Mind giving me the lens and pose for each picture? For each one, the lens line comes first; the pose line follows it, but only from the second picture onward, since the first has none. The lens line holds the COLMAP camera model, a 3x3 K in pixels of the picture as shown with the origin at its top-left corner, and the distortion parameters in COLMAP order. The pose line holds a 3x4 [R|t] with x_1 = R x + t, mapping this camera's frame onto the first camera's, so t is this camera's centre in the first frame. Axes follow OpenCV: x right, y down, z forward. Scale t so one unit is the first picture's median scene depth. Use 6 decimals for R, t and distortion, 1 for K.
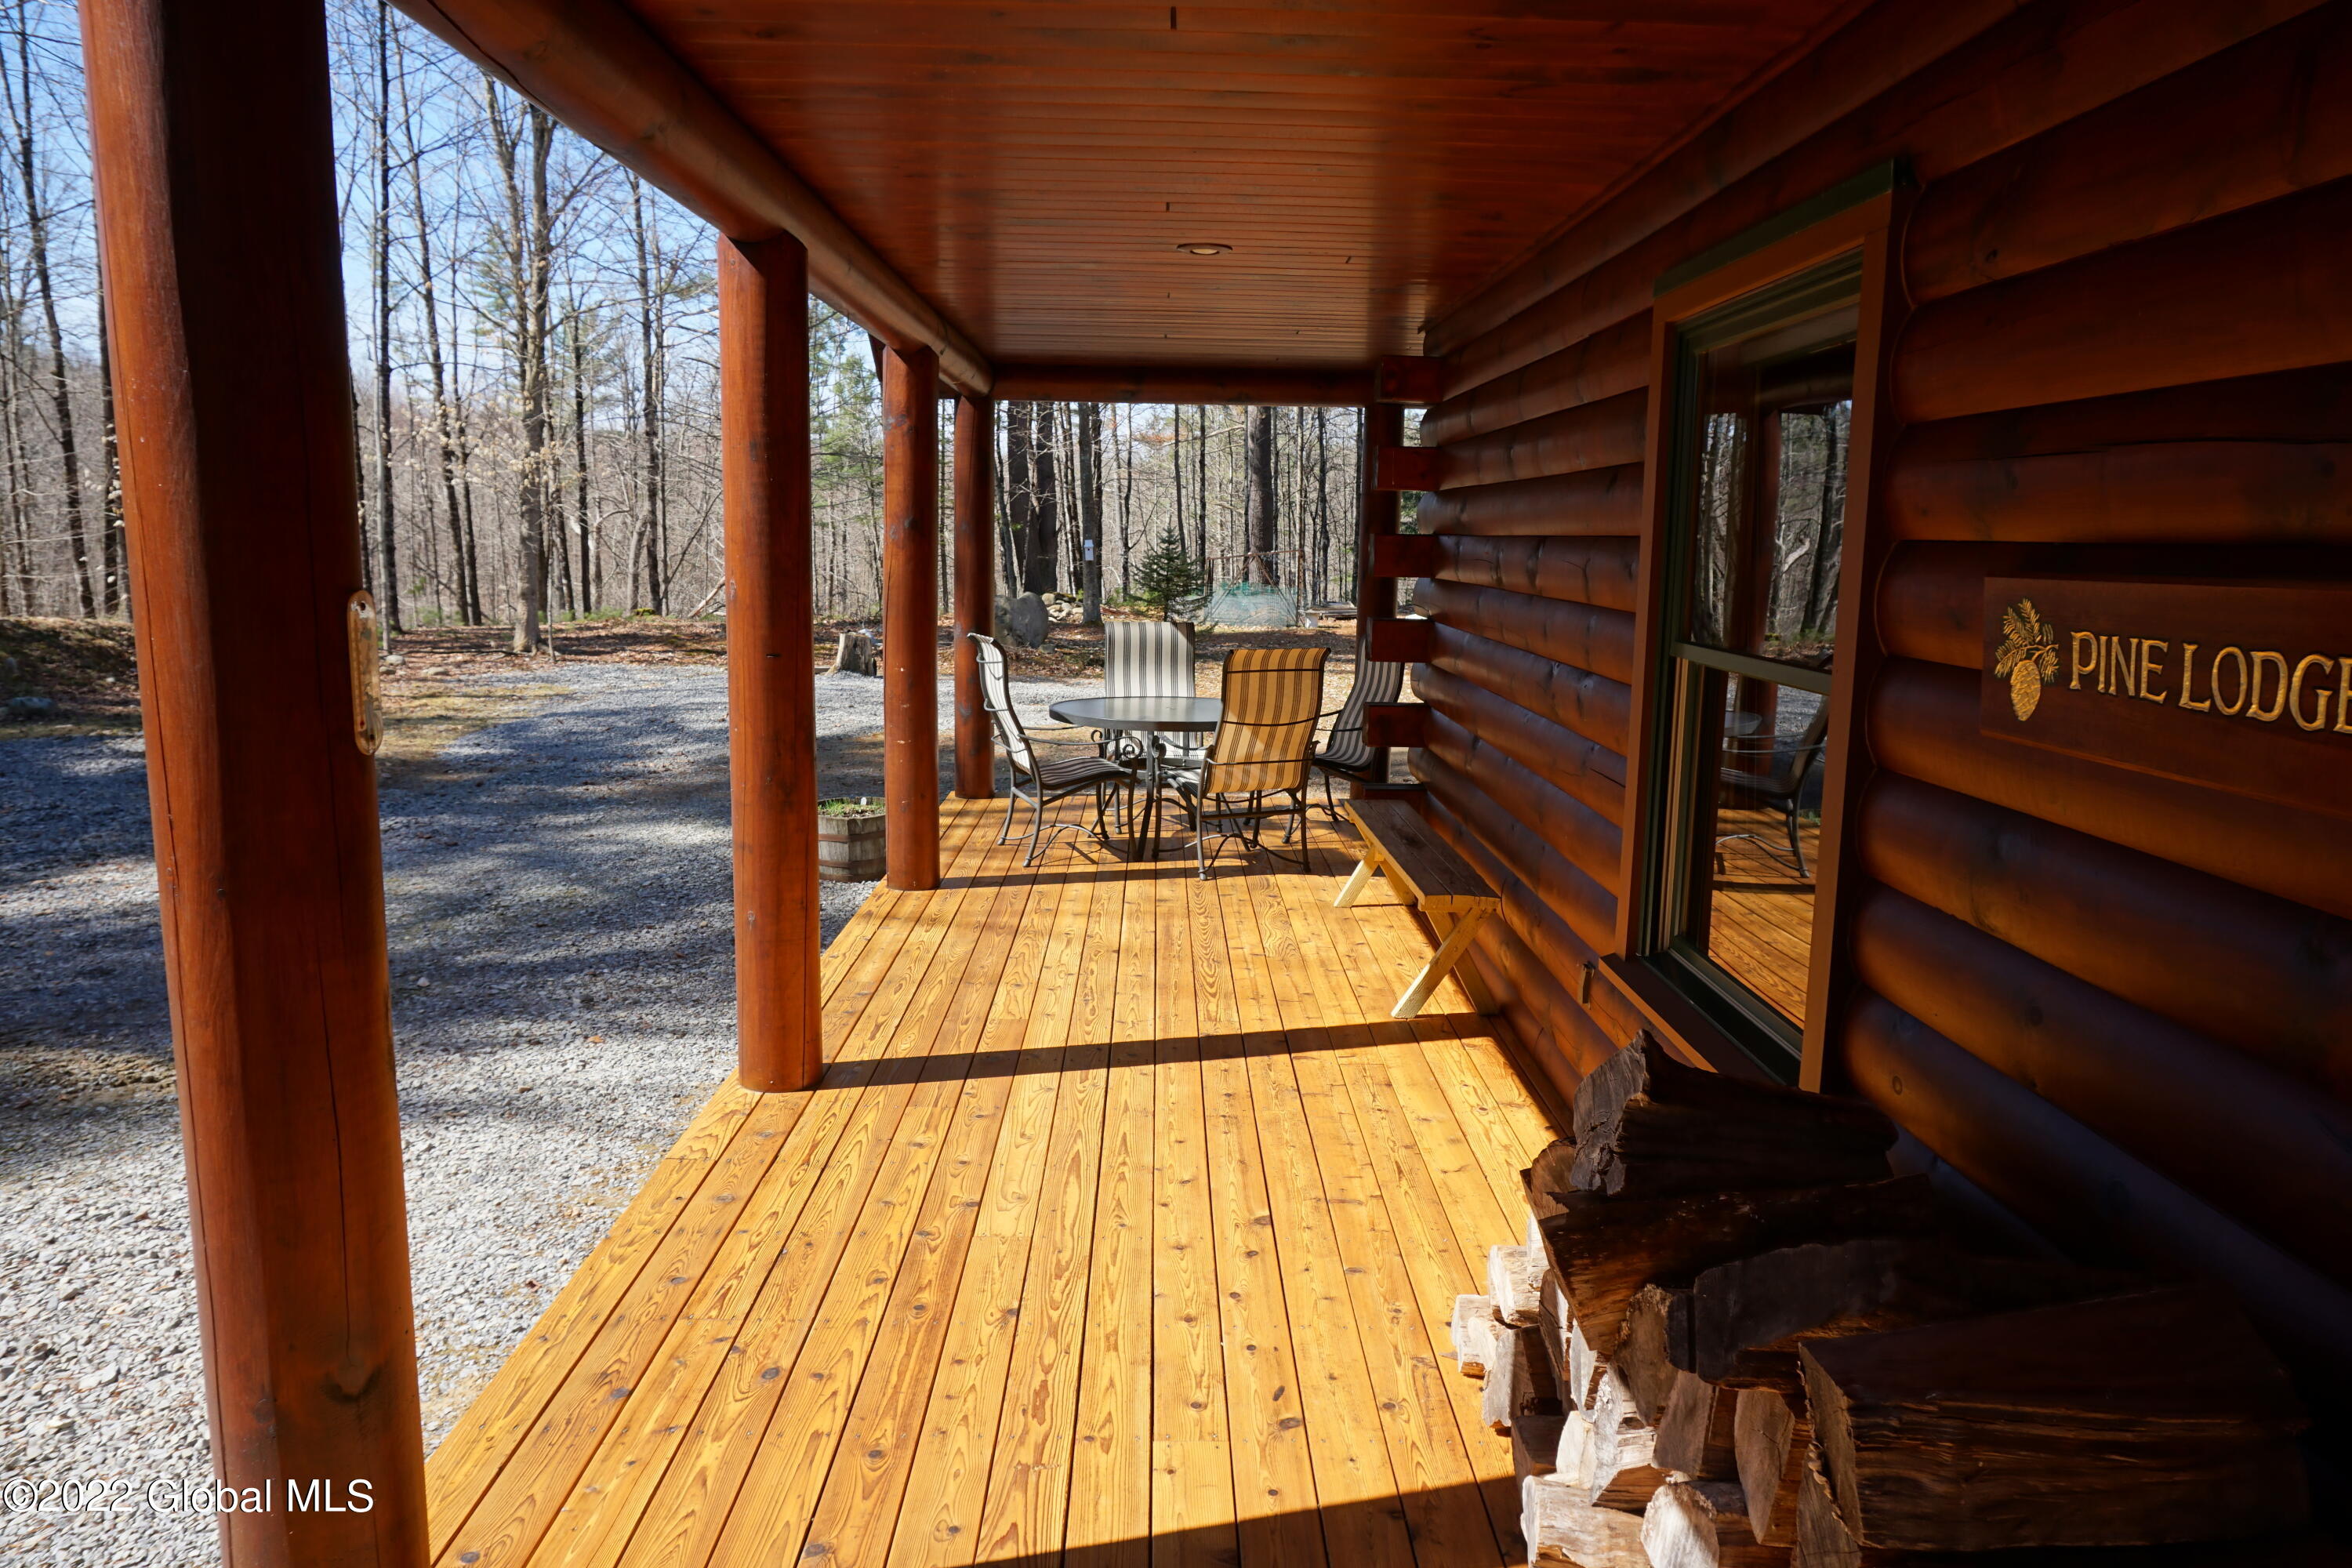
lens RADIAL K [[1577.0, 0, 1175.8], [0, 1577.0, 783.7], [0, 0, 1]] dist [-0.051049, 0.034934]
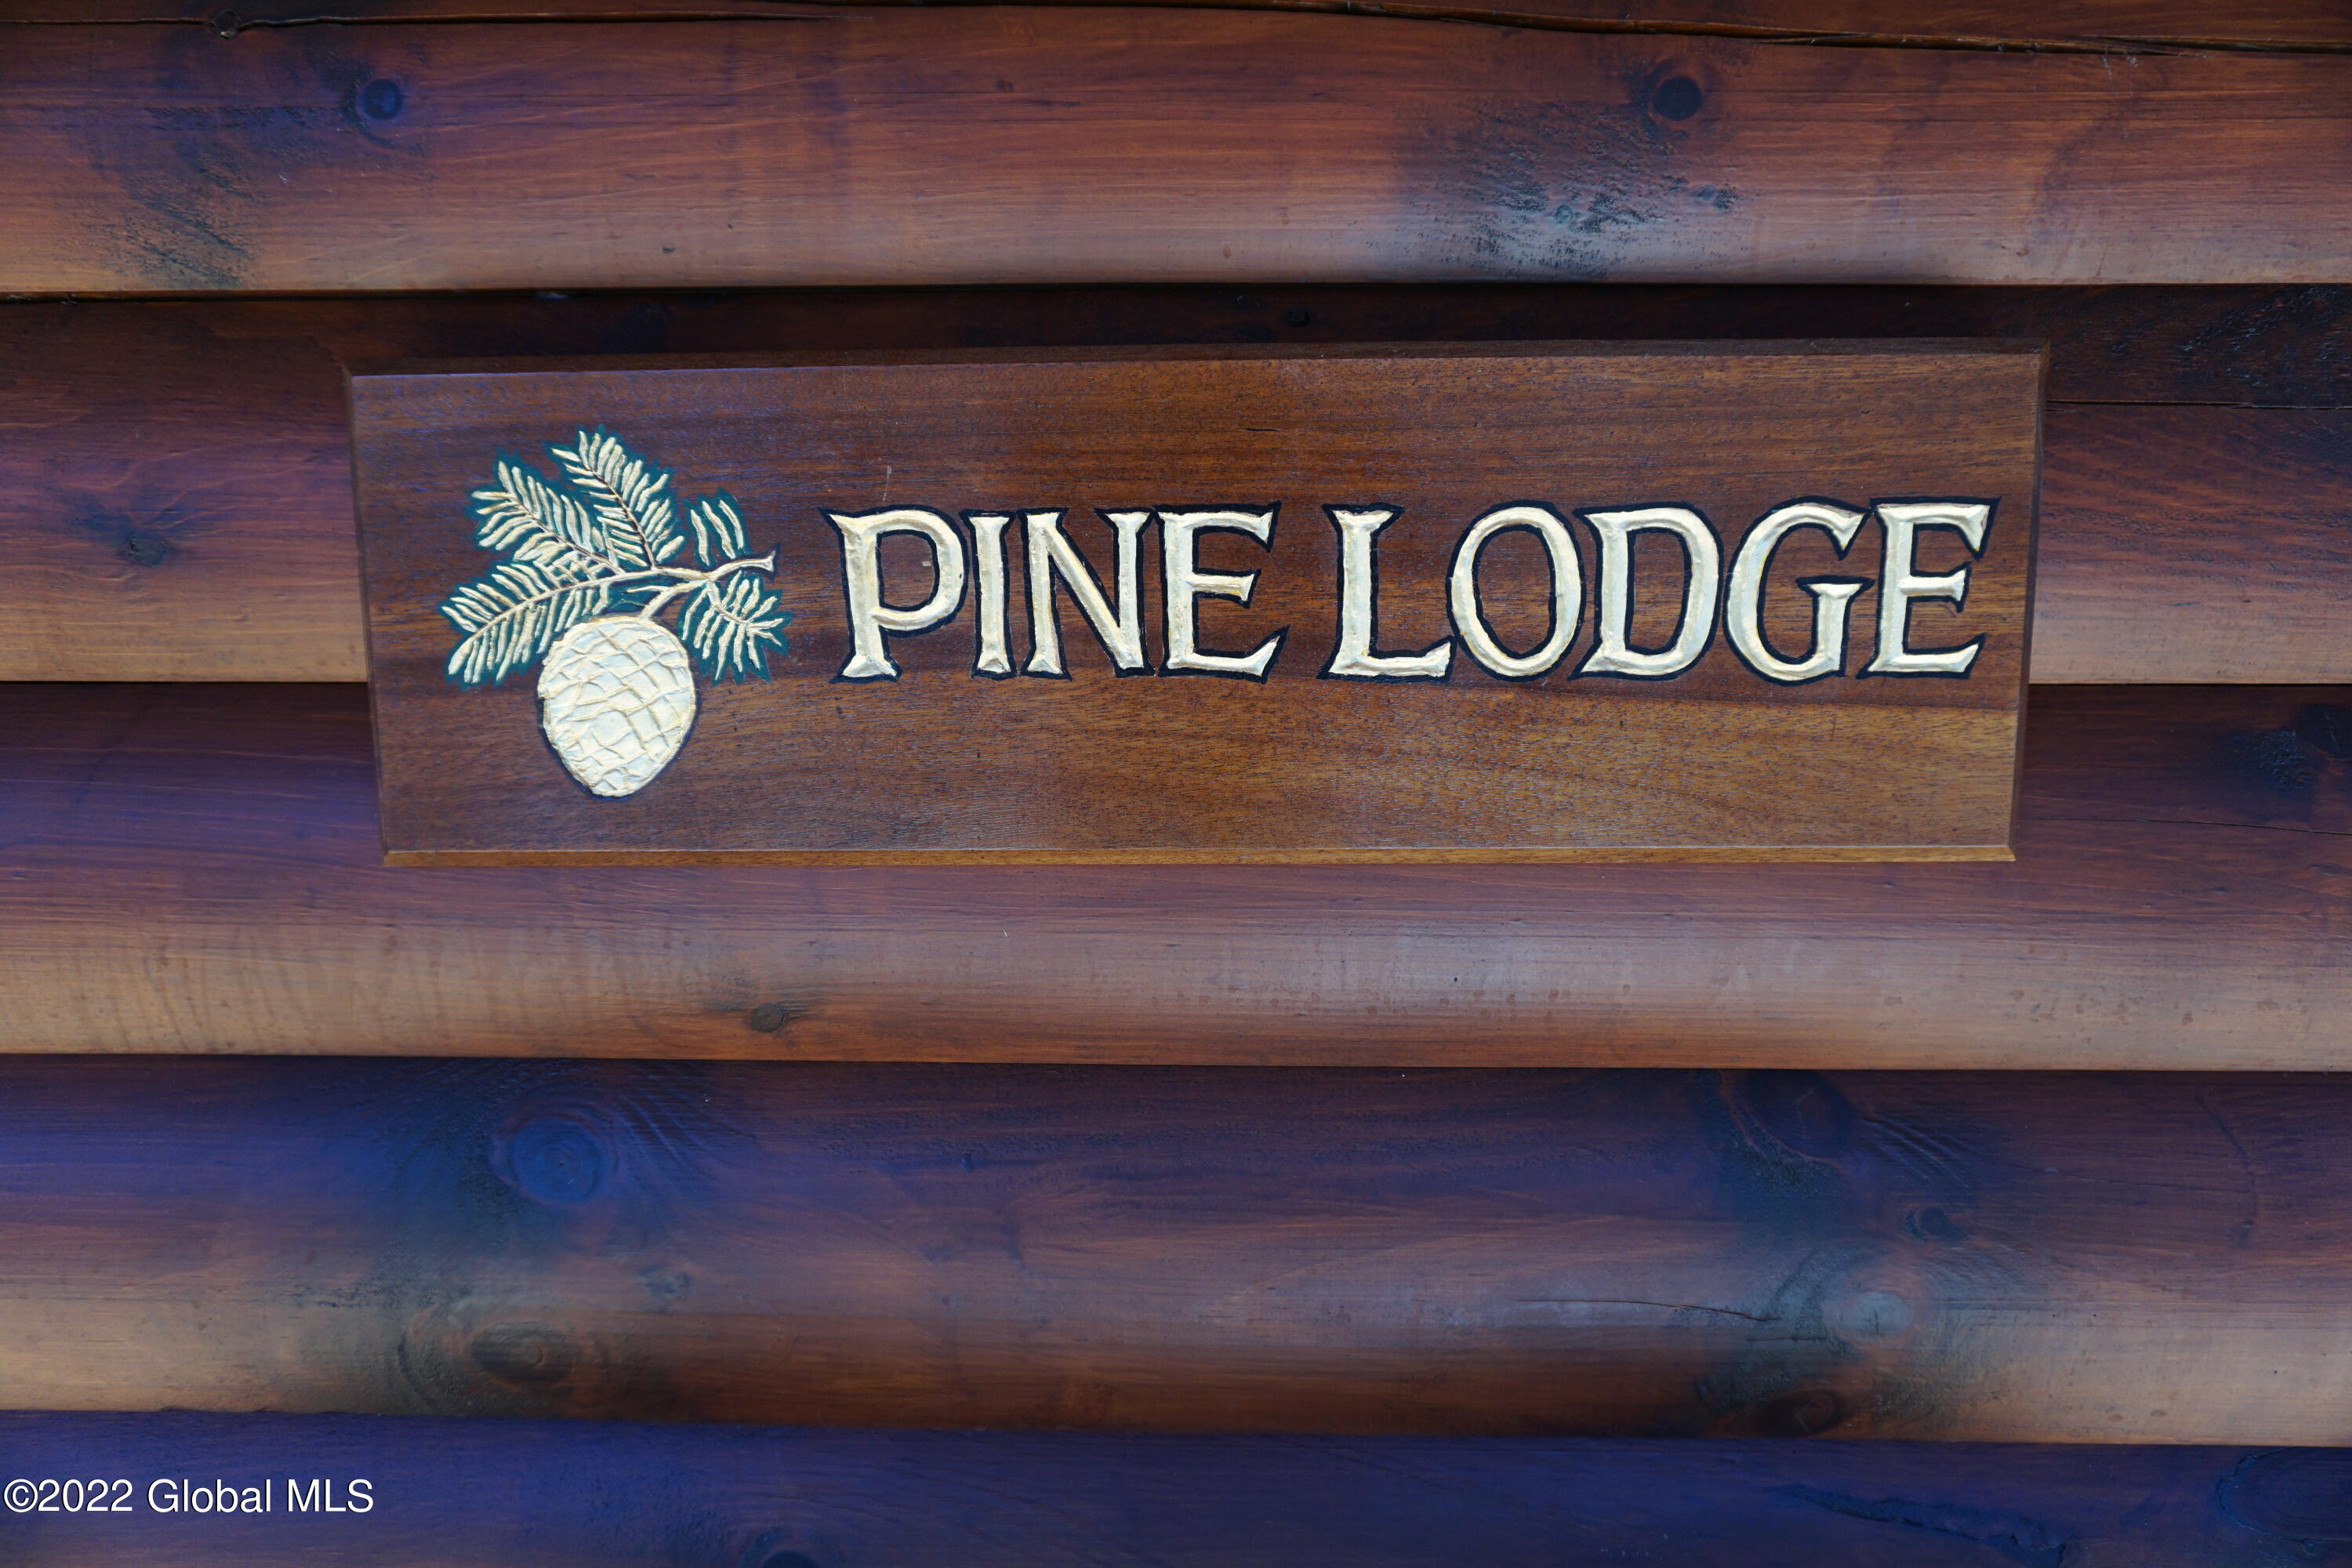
lens RADIAL K [[1577.0, 0, 1175.9], [0, 1577.0, 789.1], [0, 0, 1]] dist [-0.051049, 0.034934]
pose [[0.046795, -0.097628, 0.994122, 0.230884], [0.157851, 0.983431, 0.089147, -0.059290], [-0.986354, 0.152751, 0.061430, 0.959615]]
